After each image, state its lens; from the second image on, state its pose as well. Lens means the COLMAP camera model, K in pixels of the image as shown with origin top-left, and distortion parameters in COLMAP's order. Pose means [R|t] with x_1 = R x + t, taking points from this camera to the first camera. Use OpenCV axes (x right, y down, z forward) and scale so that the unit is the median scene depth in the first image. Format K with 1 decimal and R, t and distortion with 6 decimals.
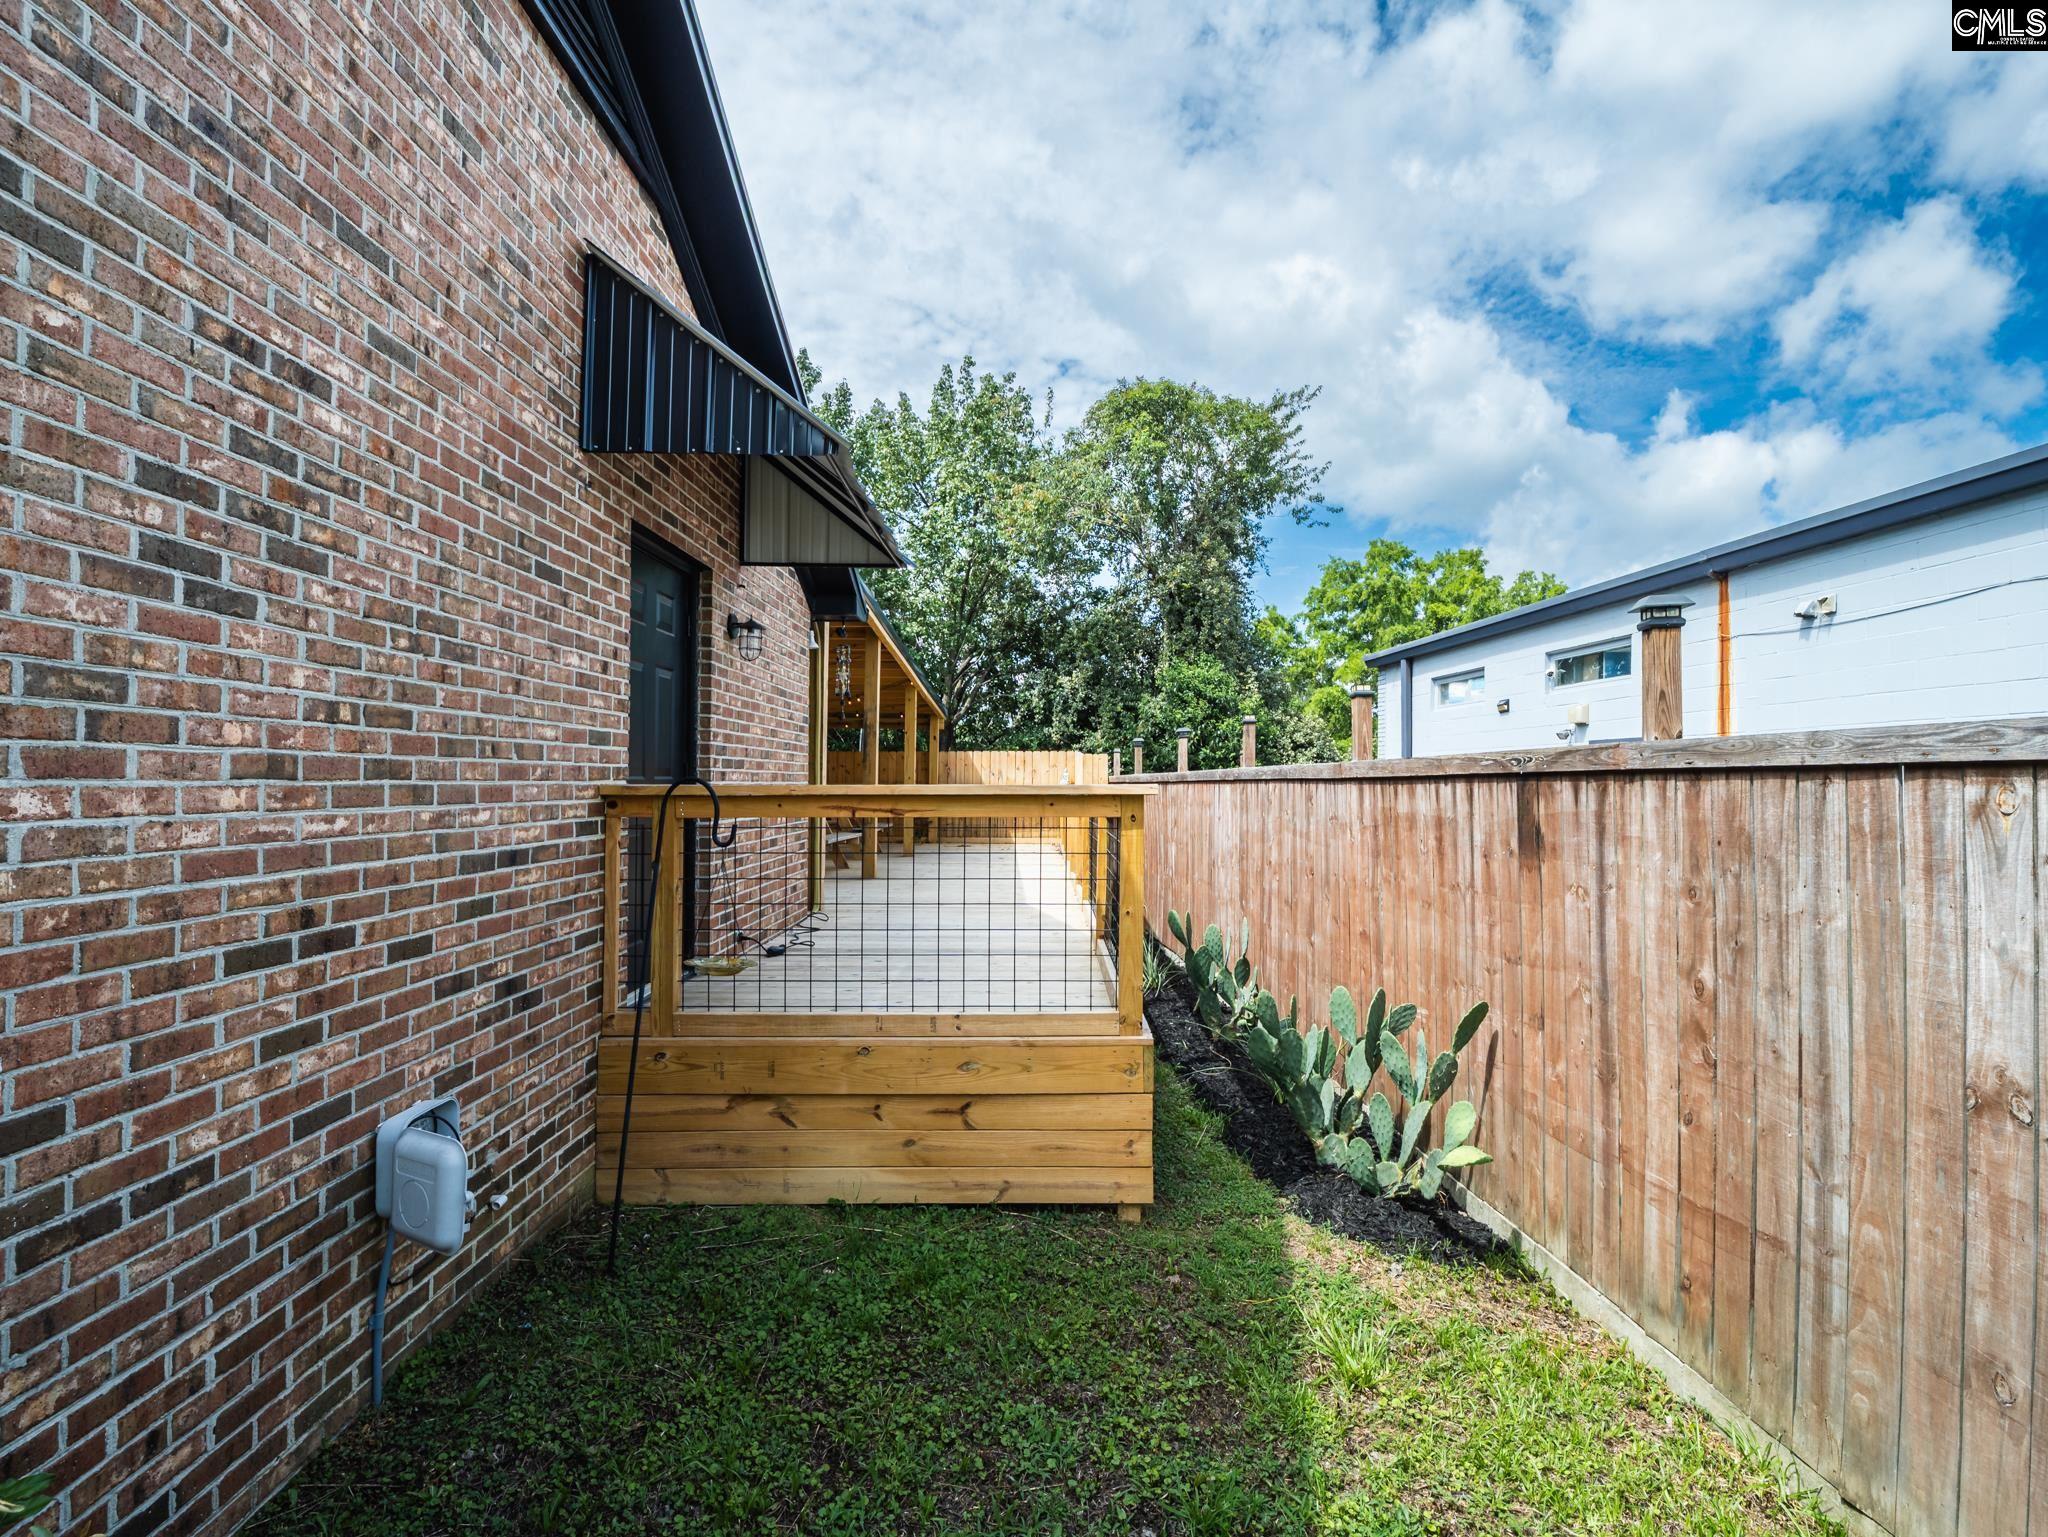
lens RADIAL K [[995.6, 0, 1045.9], [0, 995.6, 795.1], [0, 0, 1]] dist [0.002094, -0.010604]
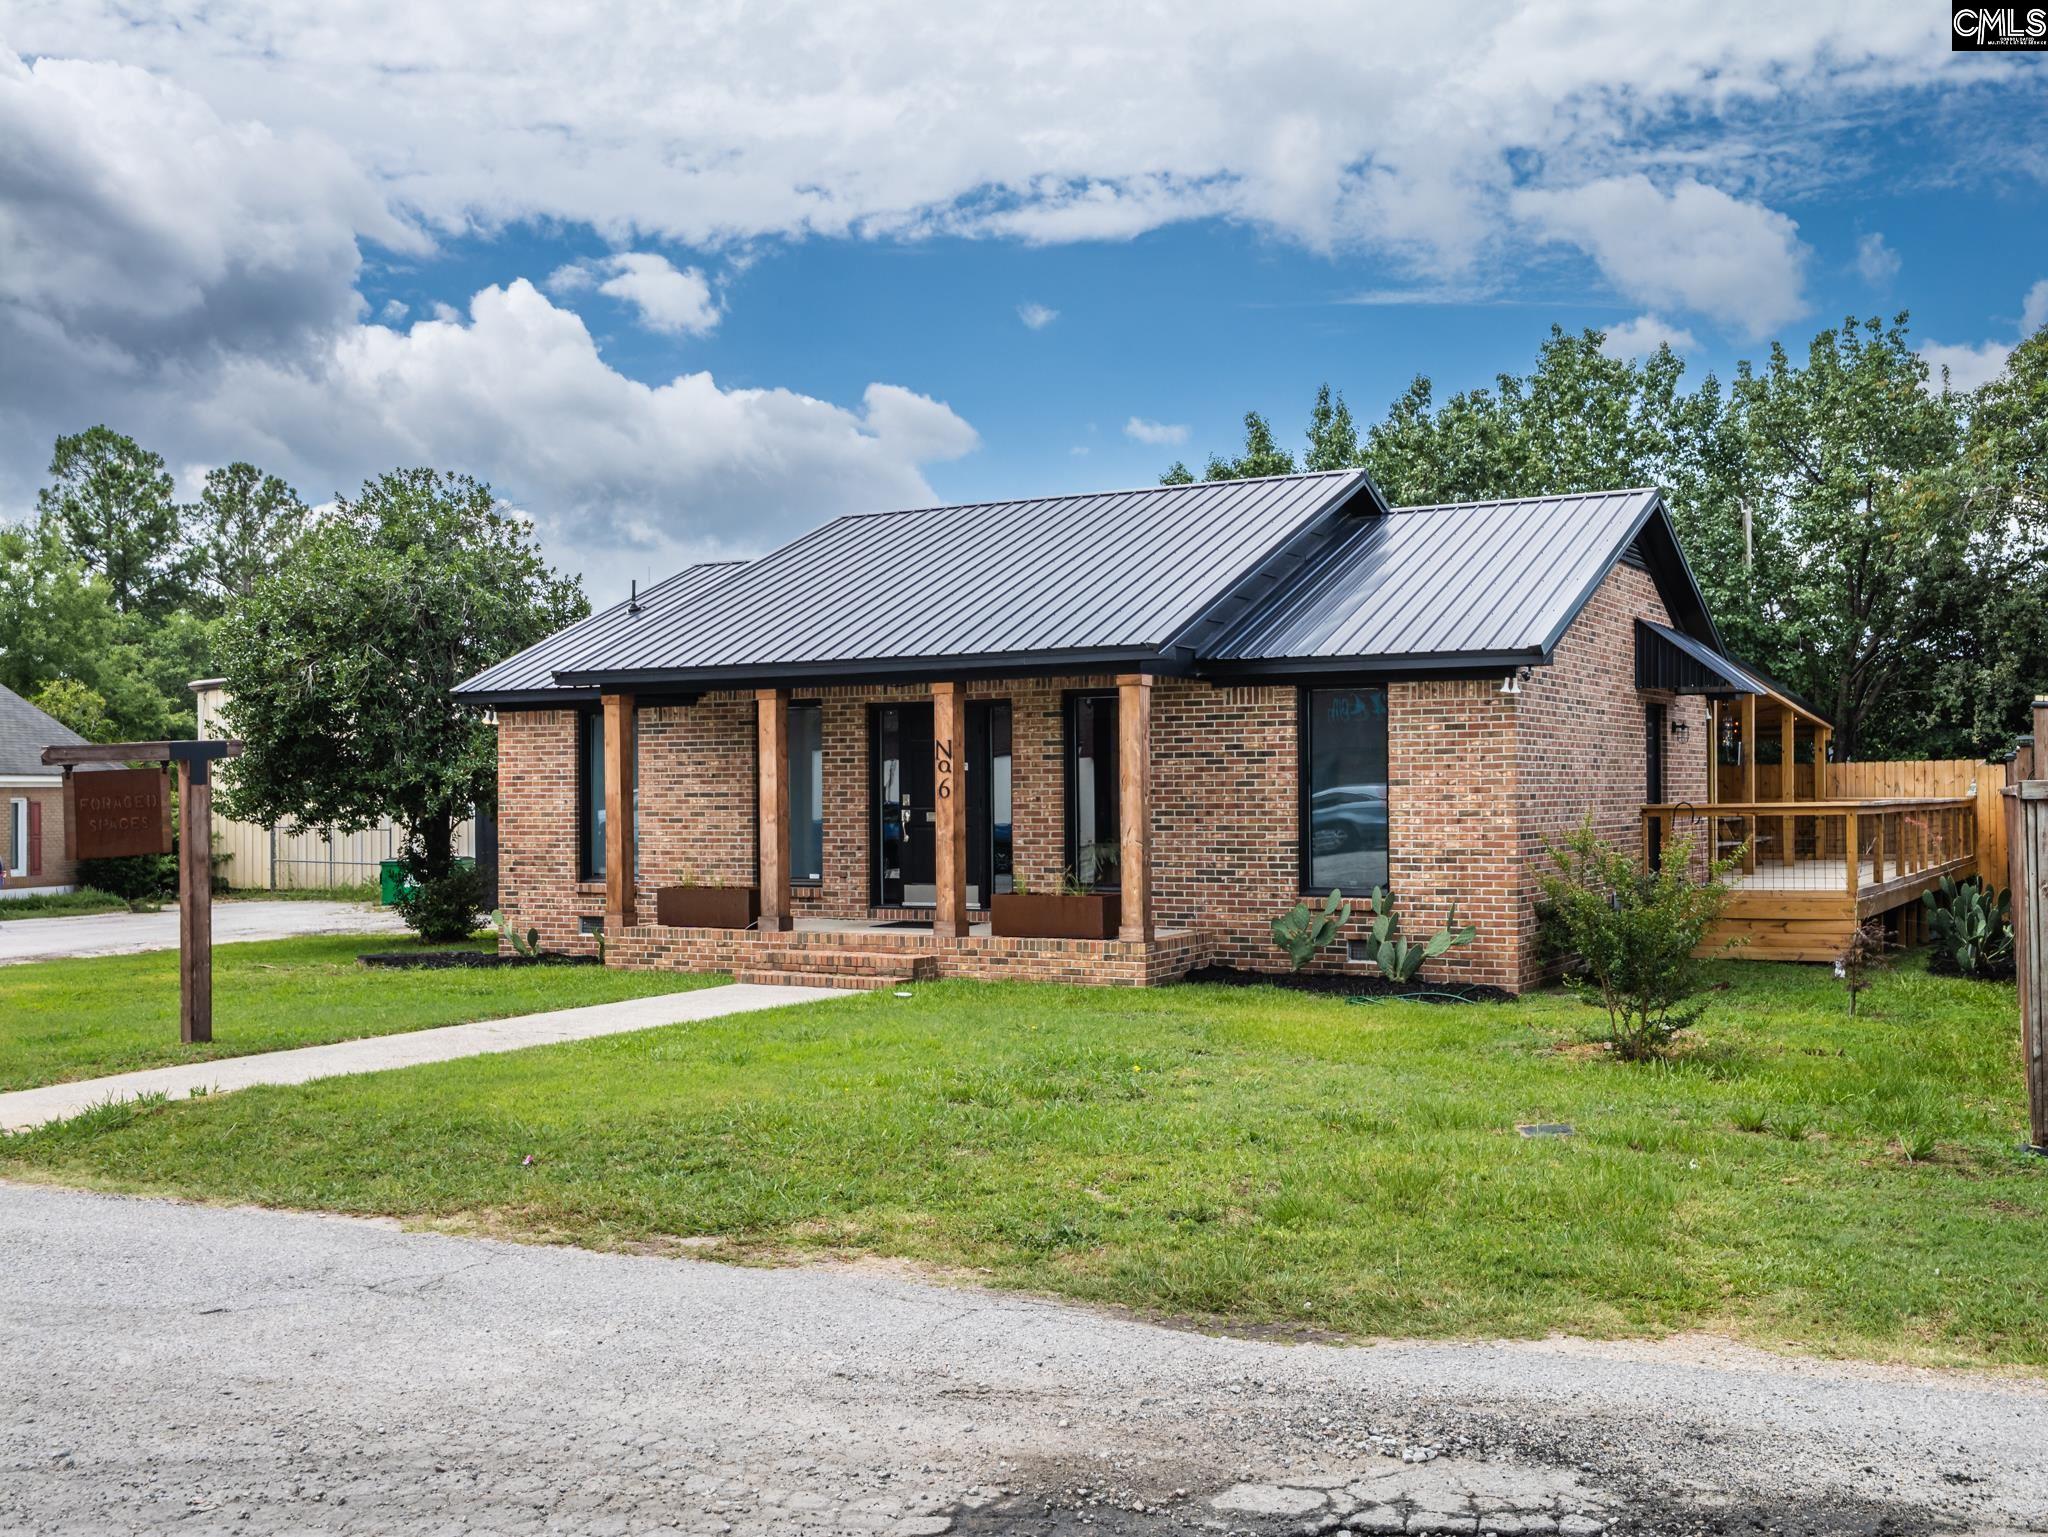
lens RADIAL K [[2059.1, 0, 1024.0], [0, 2059.1, 768.5], [0, 0, 1]] dist [0.008253, -0.003983]
pose [[0.869286, -0.025515, -0.493651, 0.435350], [0.012638, 0.999488, -0.029404, 0.017584], [0.494148, 0.019322, 0.869163, -2.368421]]
